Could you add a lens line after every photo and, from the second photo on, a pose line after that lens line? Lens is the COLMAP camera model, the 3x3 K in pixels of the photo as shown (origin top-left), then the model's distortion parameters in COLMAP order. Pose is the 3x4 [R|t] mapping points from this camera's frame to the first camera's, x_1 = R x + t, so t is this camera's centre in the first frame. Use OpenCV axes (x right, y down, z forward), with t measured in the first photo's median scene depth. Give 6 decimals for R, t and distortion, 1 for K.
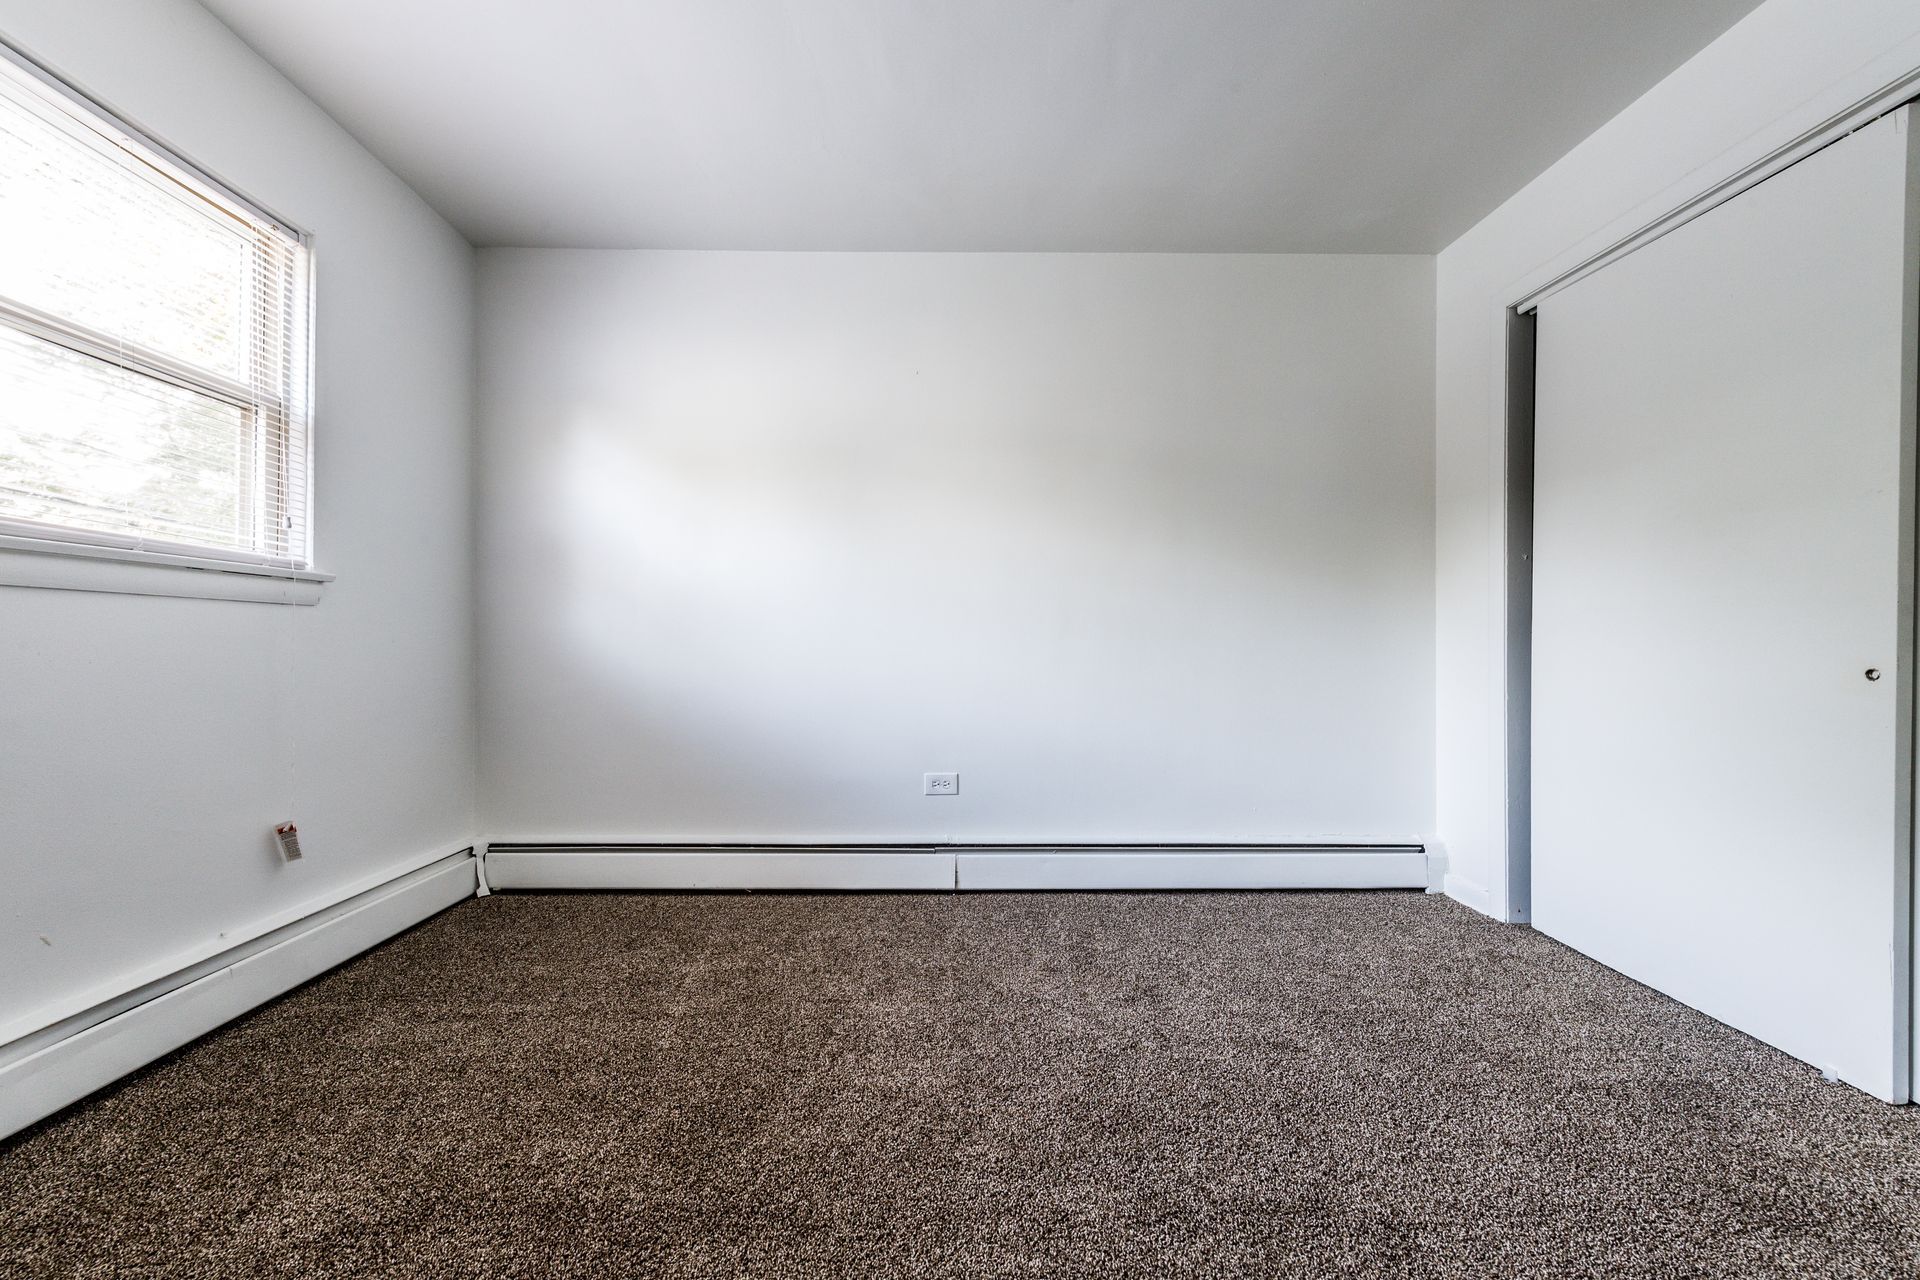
lens RADIAL K [[786.3, 0, 961.7], [0, 786.3, 640.9], [0, 0, 1]] dist [0.011332, -0.001725]
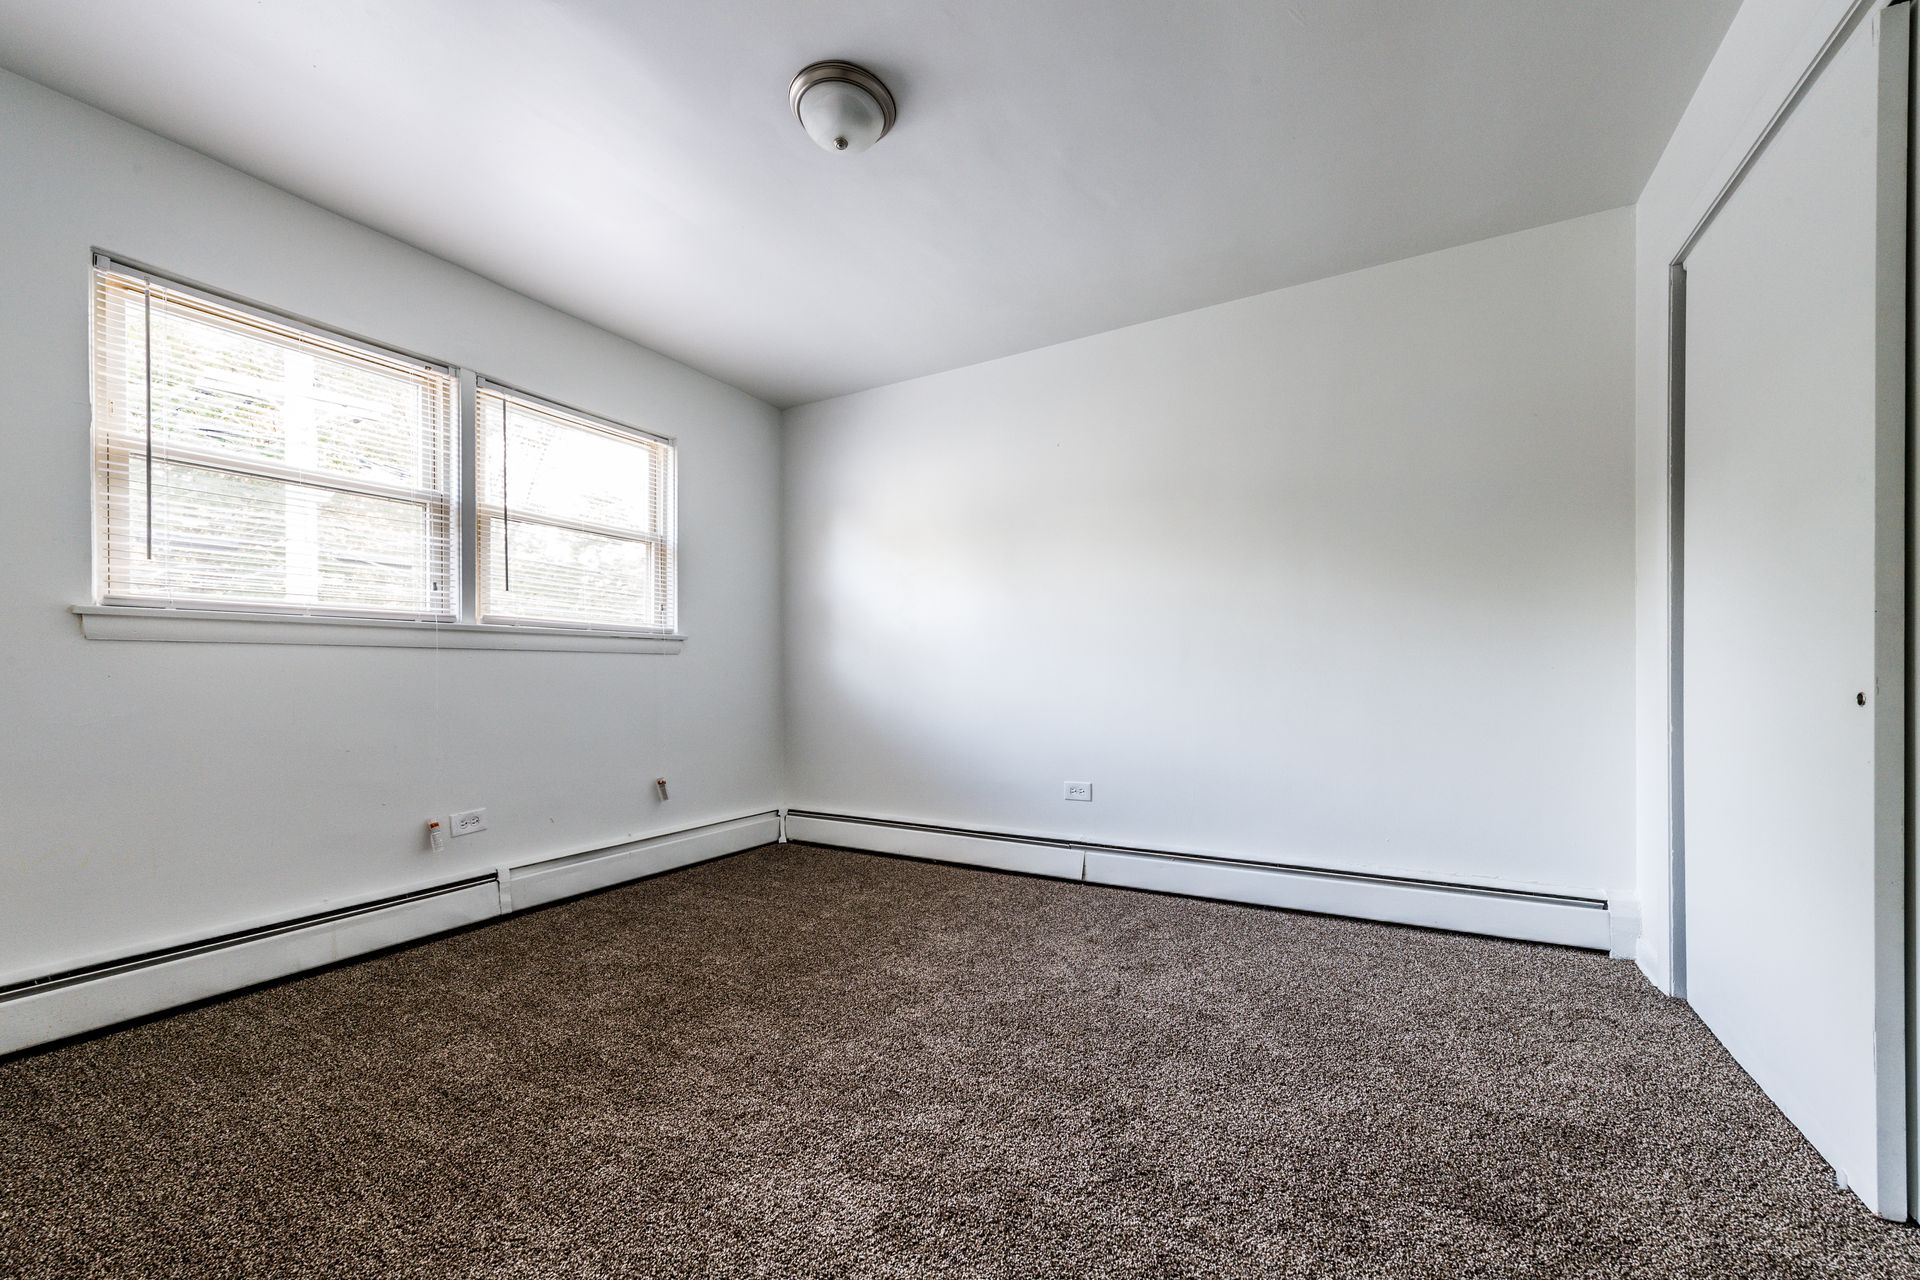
lens RADIAL K [[786.3, 0, 935.4], [0, 786.3, 676.3], [0, 0, 1]] dist [0.011332, -0.001725]
pose [[0.848885, -0.008645, -0.528506, 0.492308], [0.011132, 0.999937, 0.001524, 0.005581], [0.528460, -0.007177, 0.848928, -0.135639]]
